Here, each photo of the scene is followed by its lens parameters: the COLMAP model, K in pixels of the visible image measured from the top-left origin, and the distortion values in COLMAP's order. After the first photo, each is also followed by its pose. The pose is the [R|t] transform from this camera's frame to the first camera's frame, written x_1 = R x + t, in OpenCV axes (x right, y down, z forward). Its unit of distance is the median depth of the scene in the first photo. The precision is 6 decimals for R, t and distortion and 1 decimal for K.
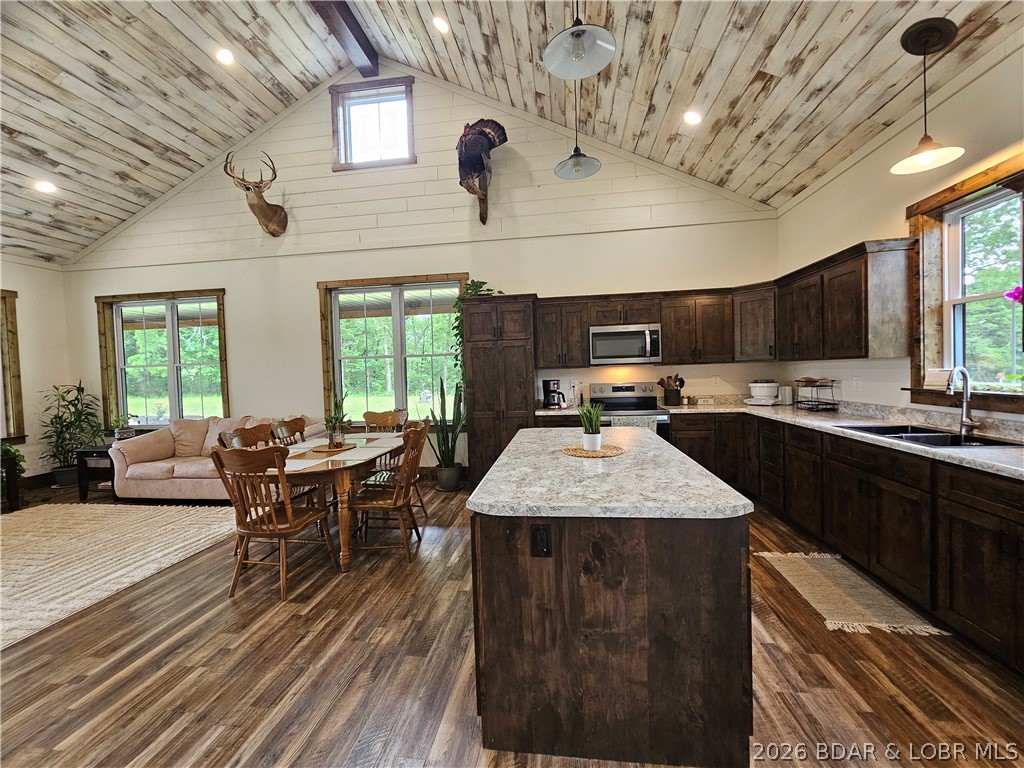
lens RADIAL K [[420.8, 0, 511.8], [0, 420.8, 382.5], [0, 0, 1]] dist [0.000362, -0.000318]
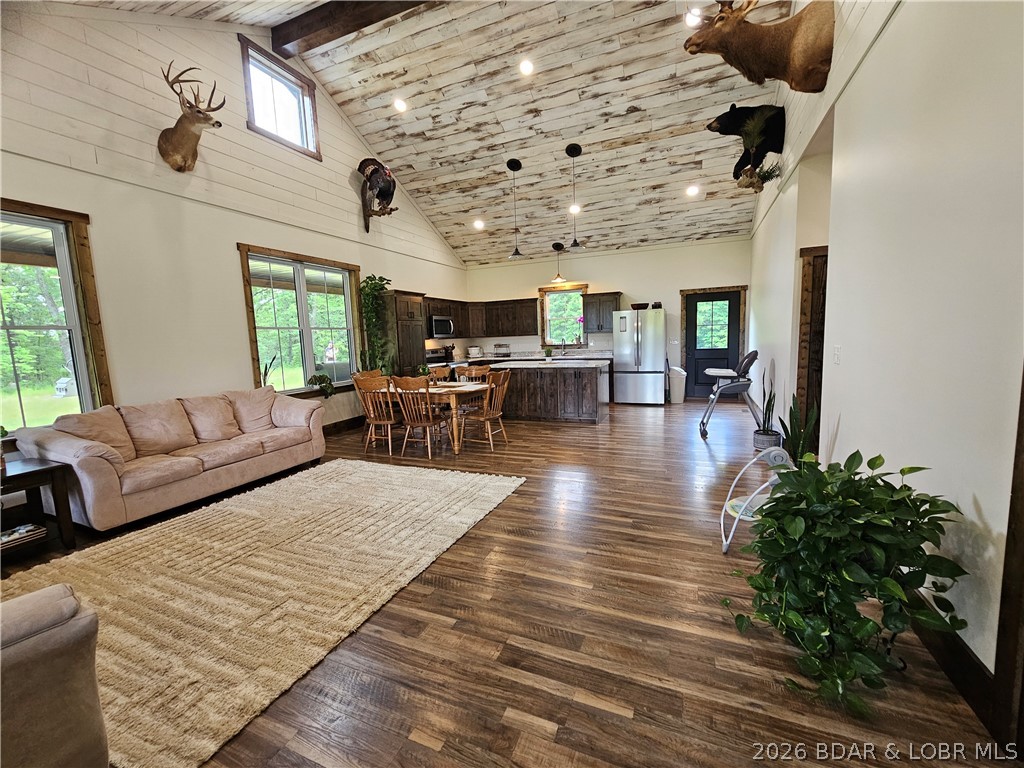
lens RADIAL K [[420.4, 0, 510.6], [0, 420.4, 384.1], [0, 0, 1]] dist [0.000458, -0.000685]
pose [[0.270702, -0.086619, 0.958758, -1.452251], [0.057124, 0.995634, 0.073822, 0.039635], [-0.960967, 0.034785, 0.274468, 0.232834]]
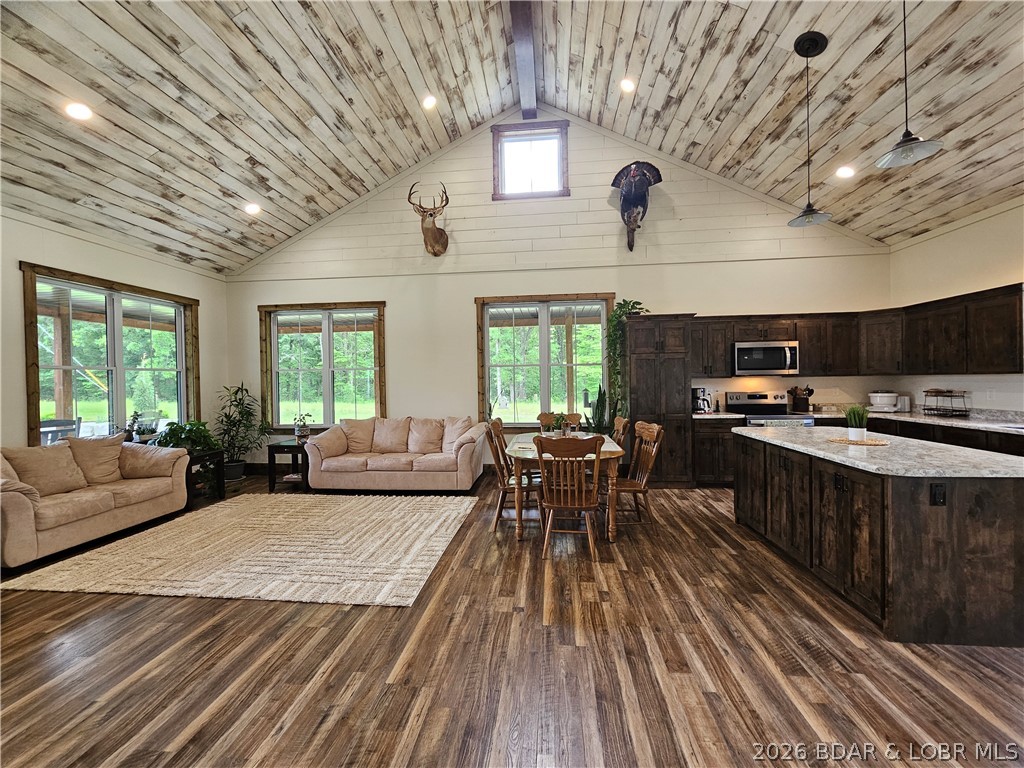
lens RADIAL K [[420.8, 0, 511.8], [0, 420.8, 382.5], [0, 0, 1]] dist [0.000362, -0.000318]
pose [[0.999313, 0.015292, 0.033767, -0.481080], [-0.014522, 0.999632, -0.022925, 0.013455], [-0.034105, 0.022418, 0.999167, -0.138558]]
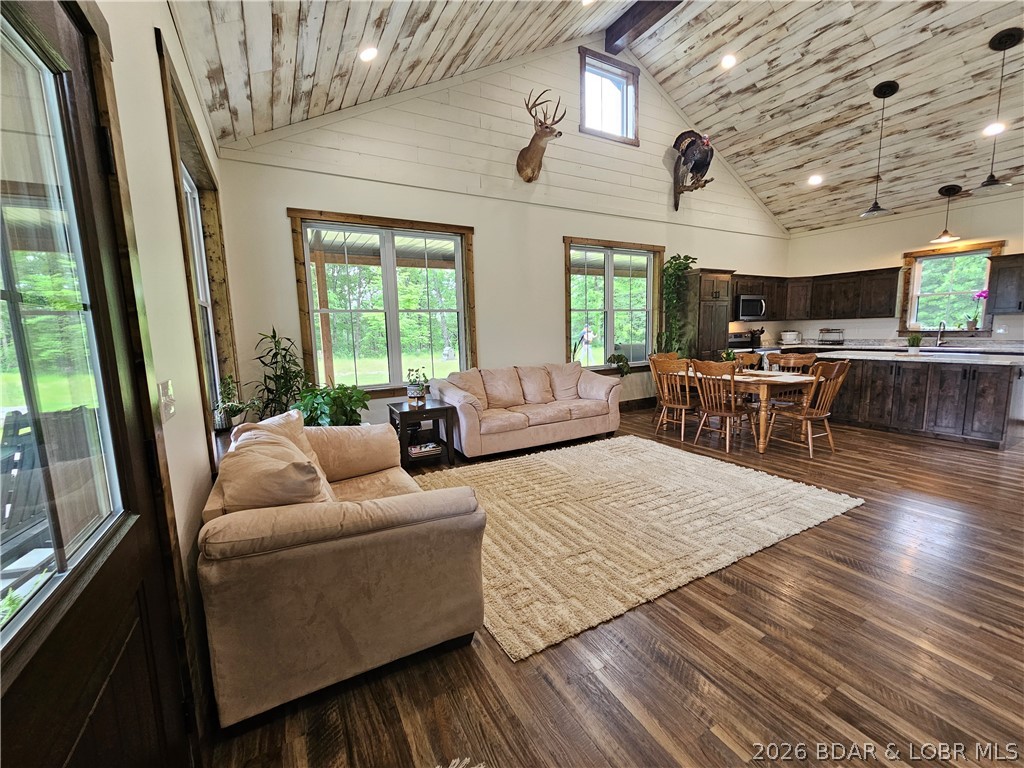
lens RADIAL K [[420.4, 0, 510.6], [0, 420.4, 384.1], [0, 0, 1]] dist [0.000458, -0.000685]
pose [[0.800257, -0.067180, 0.595882, -1.476220], [0.017652, 0.995913, 0.088574, 0.042755], [-0.599397, -0.060364, 0.798172, 0.261331]]
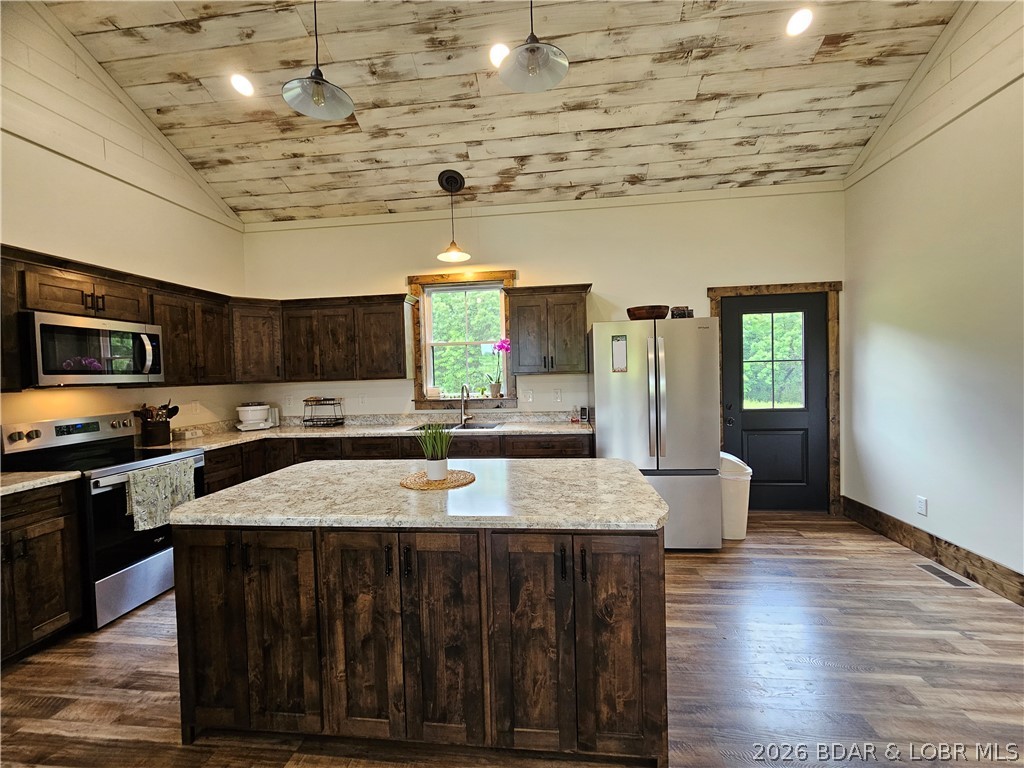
lens RADIAL K [[420.4, 0, 510.6], [0, 420.4, 384.1], [0, 0, 1]] dist [0.000458, -0.000685]
pose [[-0.013270, 0.007515, 0.999884, -0.340100], [0.058333, 0.998275, -0.006729, -0.007434], [-0.998209, 0.058237, -0.013685, 0.448074]]
